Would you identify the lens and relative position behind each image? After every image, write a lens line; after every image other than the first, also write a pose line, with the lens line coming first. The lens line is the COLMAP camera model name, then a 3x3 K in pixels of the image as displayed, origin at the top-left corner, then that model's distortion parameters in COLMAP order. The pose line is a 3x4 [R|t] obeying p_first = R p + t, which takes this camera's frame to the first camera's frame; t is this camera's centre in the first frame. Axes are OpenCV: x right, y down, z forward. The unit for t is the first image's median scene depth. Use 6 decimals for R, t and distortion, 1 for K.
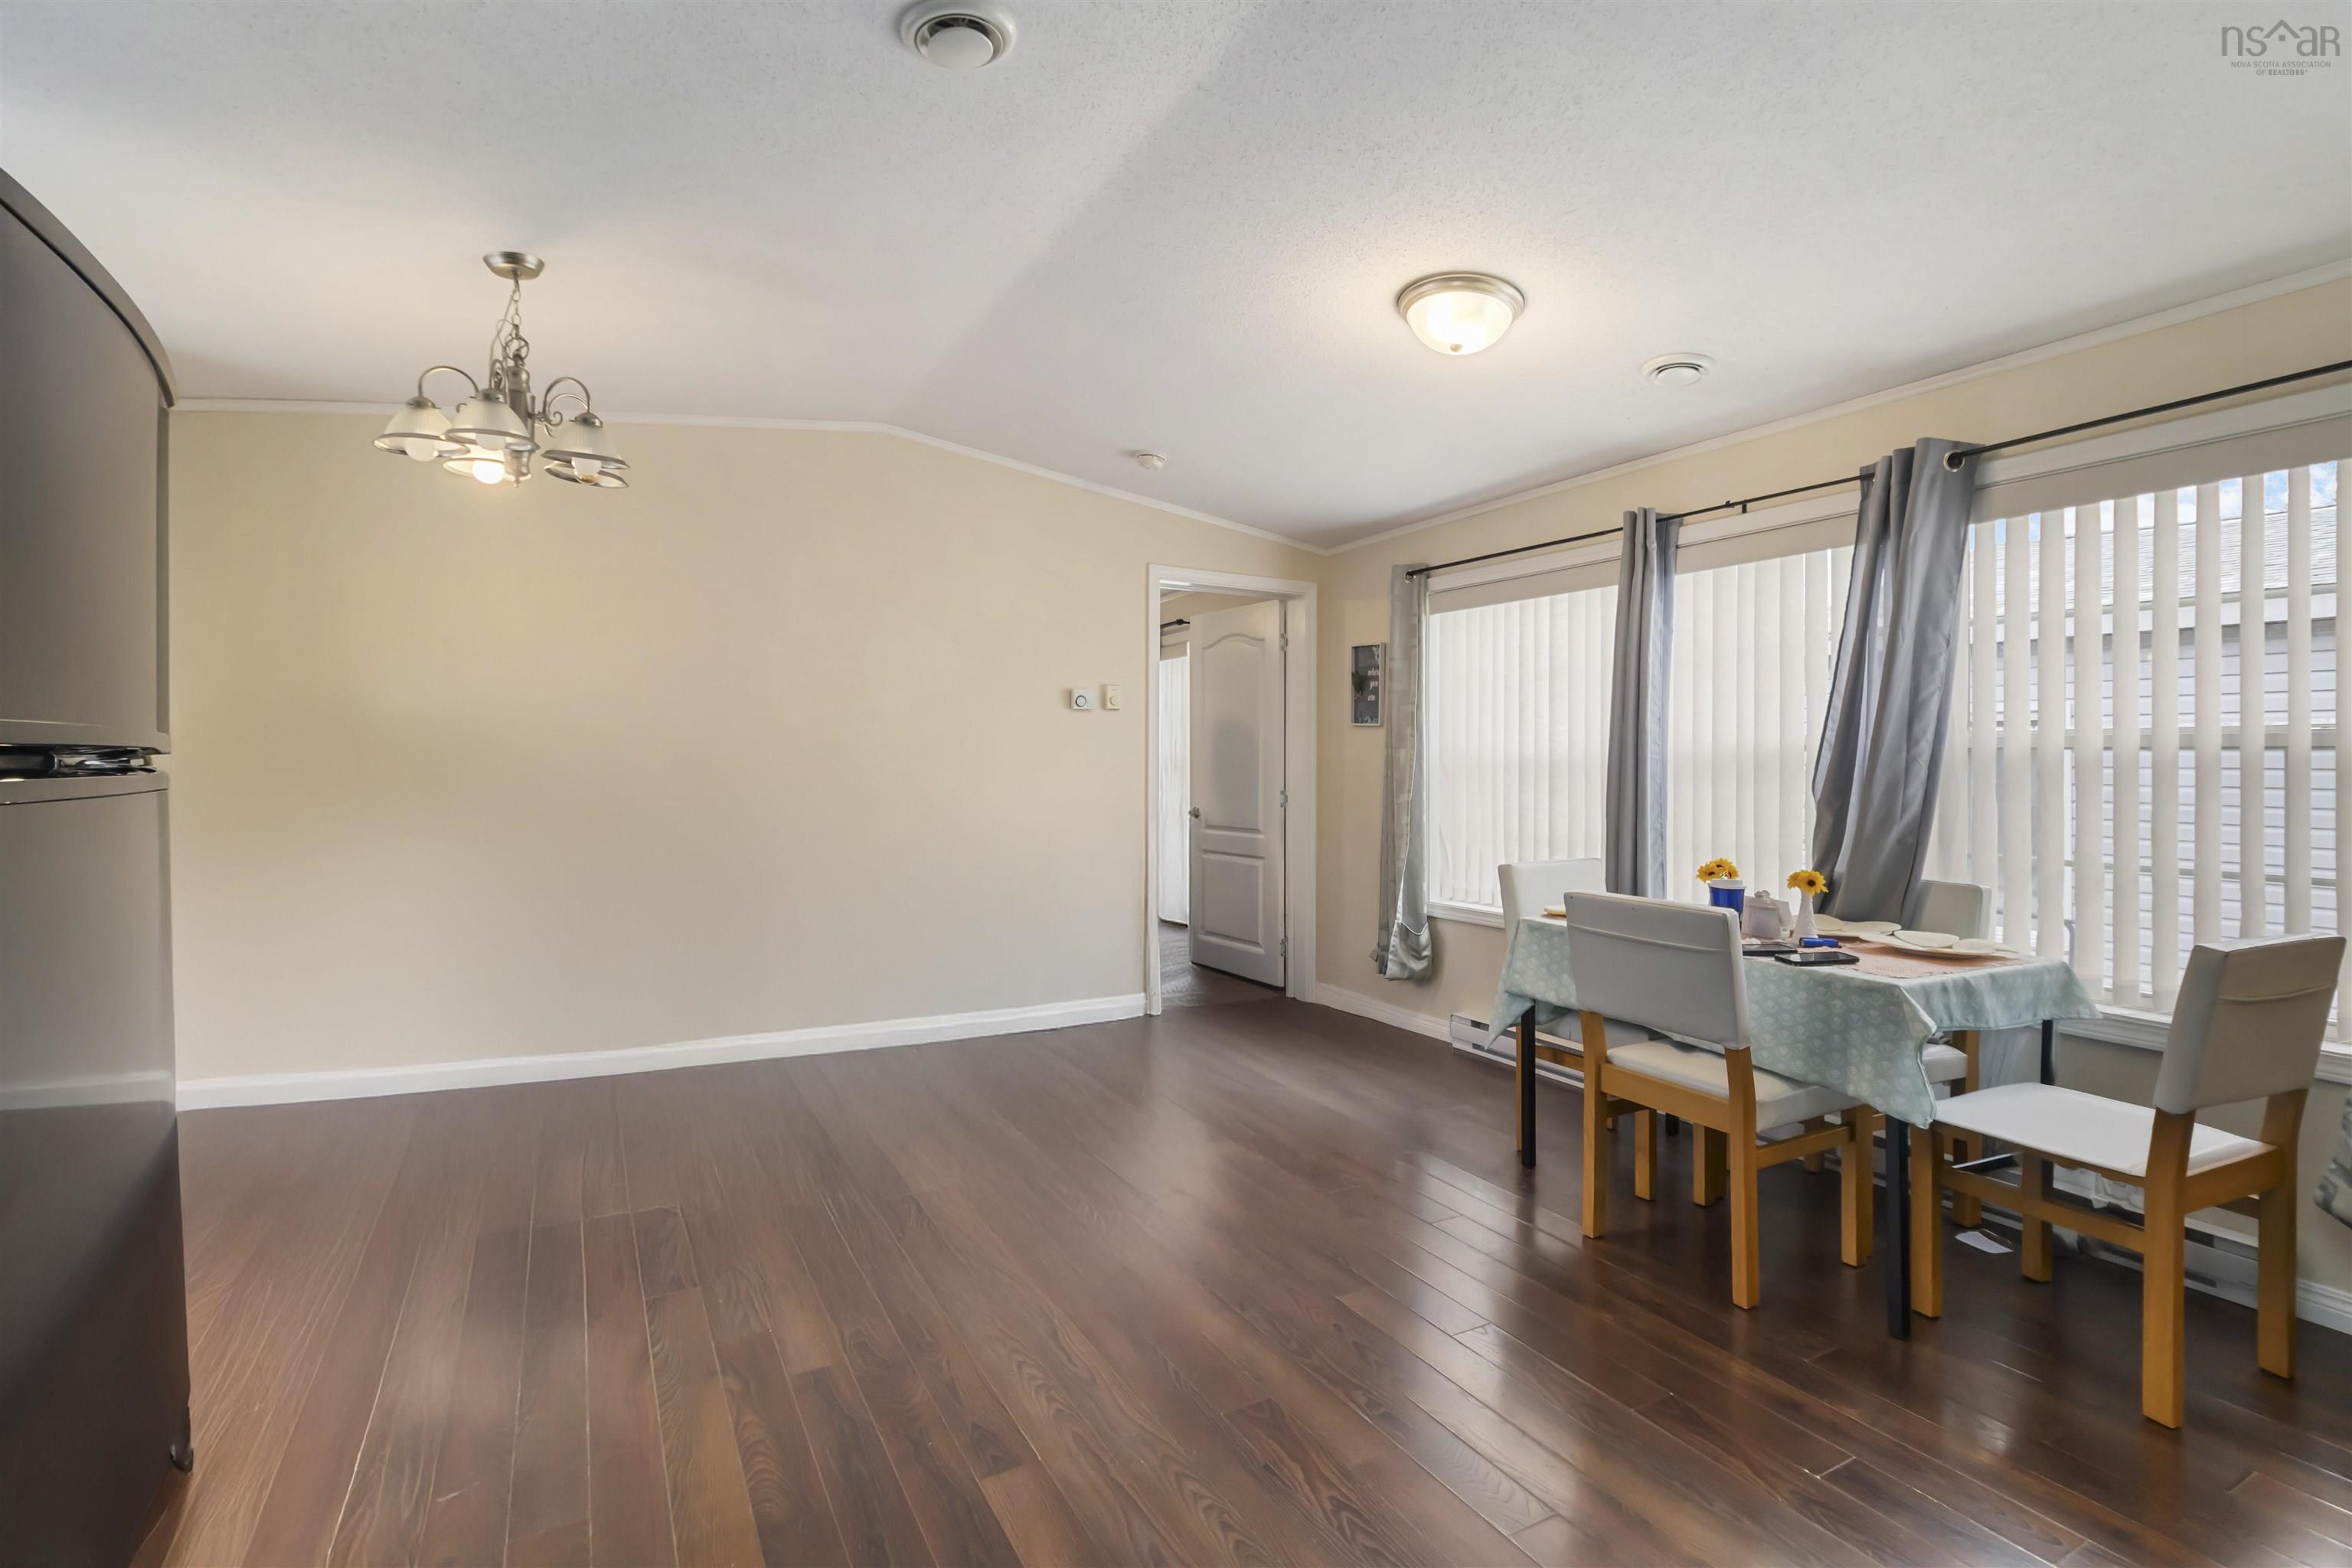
lens RADIAL K [[1095.8, 0, 1204.9], [0, 1095.8, 765.9], [0, 0, 1]] dist [0.002800, 0.002469]
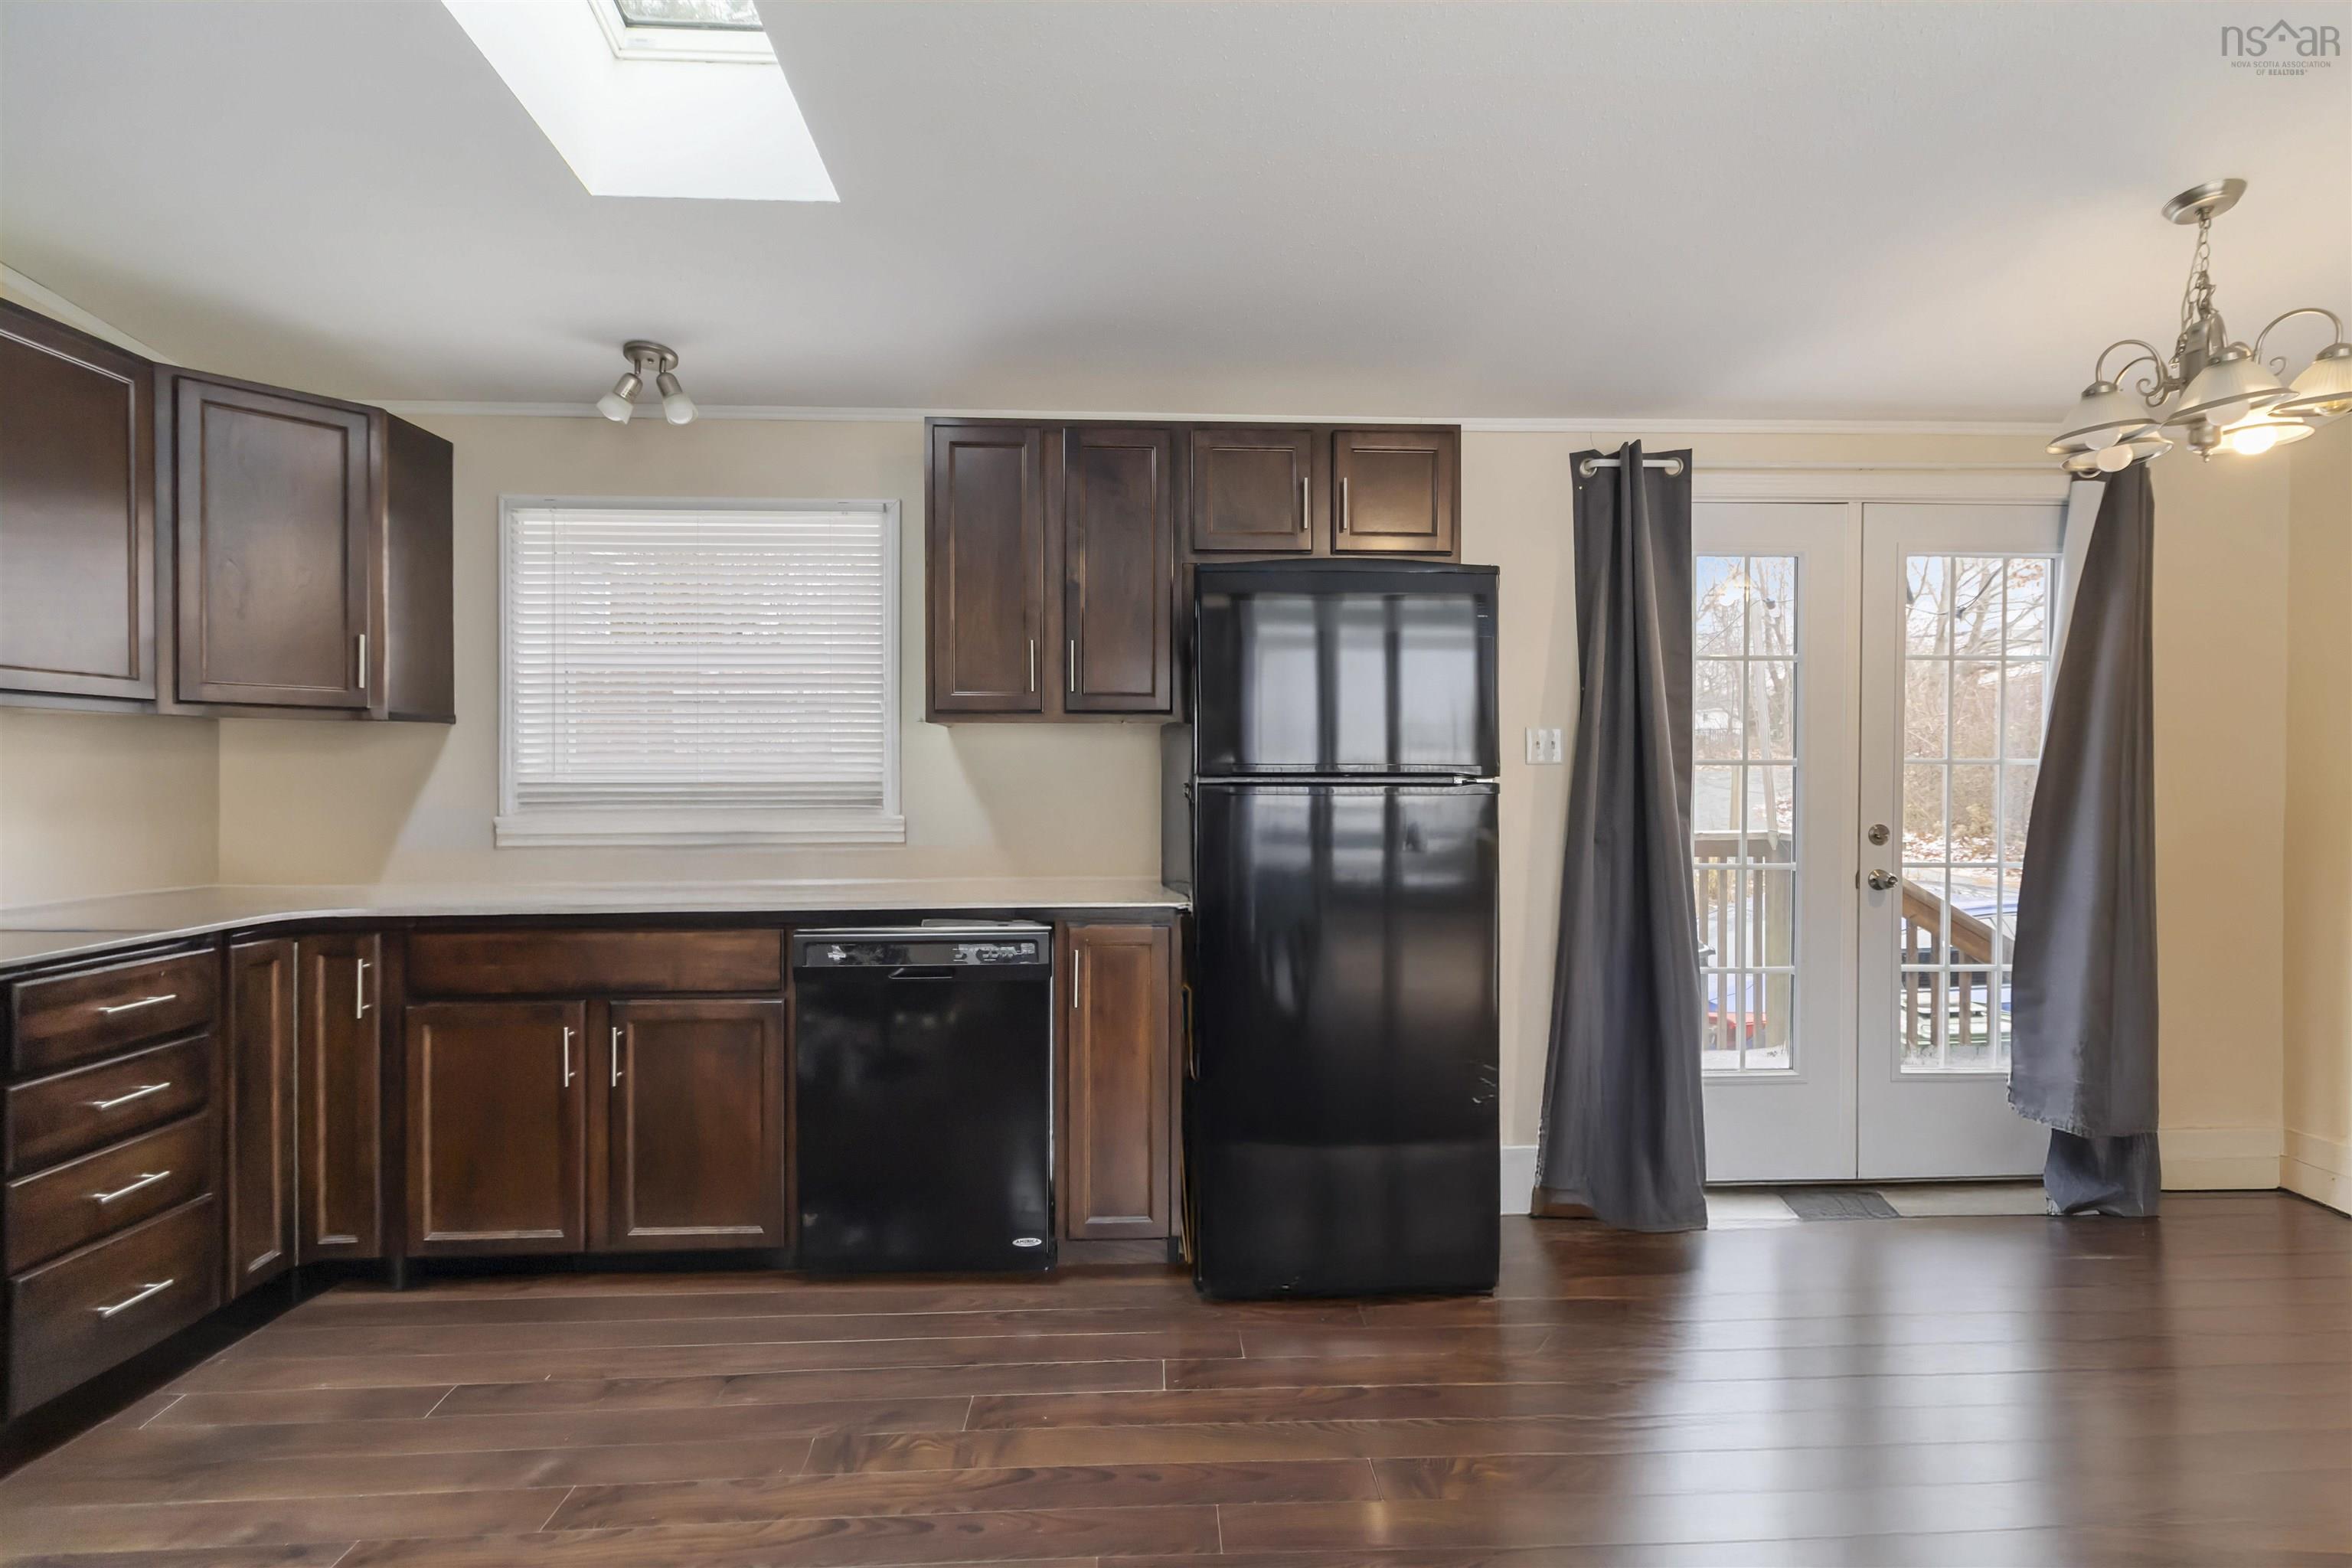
lens RADIAL K [[1095.8, 0, 1186.9], [0, 1095.8, 785.9], [0, 0, 1]] dist [0.002800, 0.002469]
pose [[-0.451822, 0.004841, -0.892095, 0.335986], [-0.007467, 0.999930, 0.009208, -0.002782], [0.892077, 0.010822, -0.451754, 0.467267]]
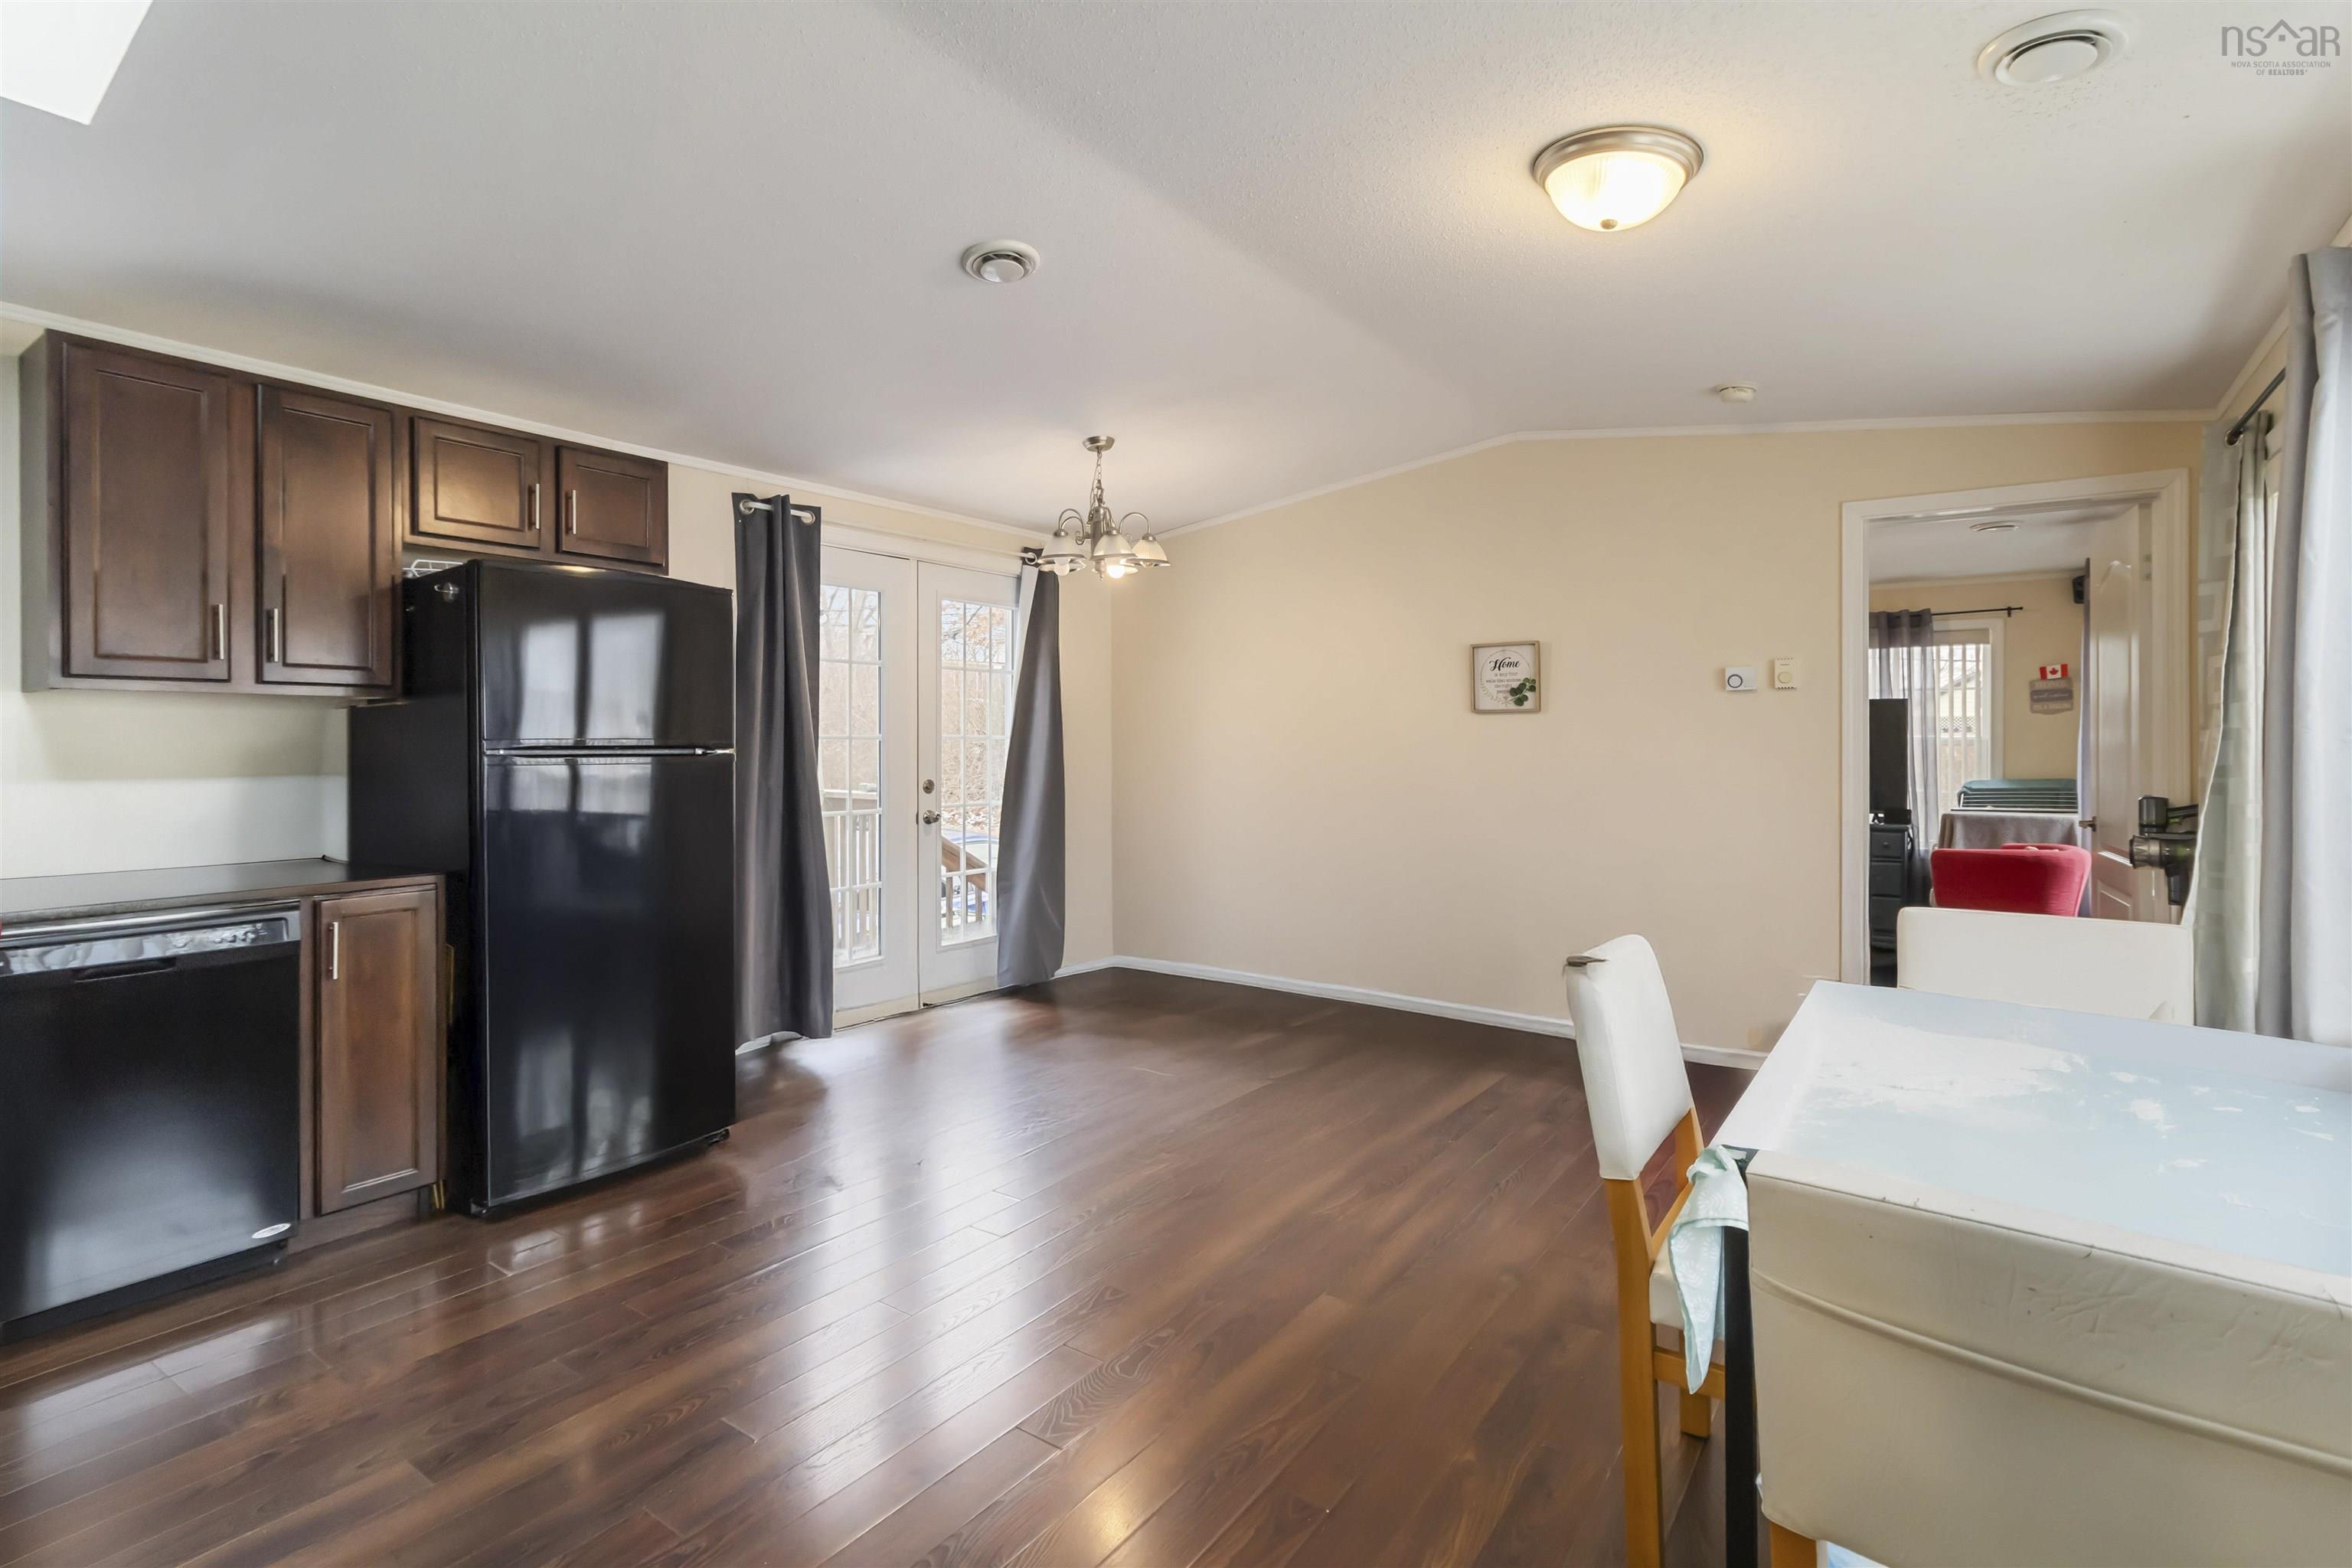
lens RADIAL K [[1095.8, 0, 1202.8], [0, 1095.8, 759.0], [0, 0, 1]] dist [0.002800, 0.002469]
pose [[0.432145, 0.007025, -0.901777, 0.606279], [-0.002219, 0.999975, 0.006726, -0.002101], [0.901801, -0.000905, 0.432150, 0.300358]]
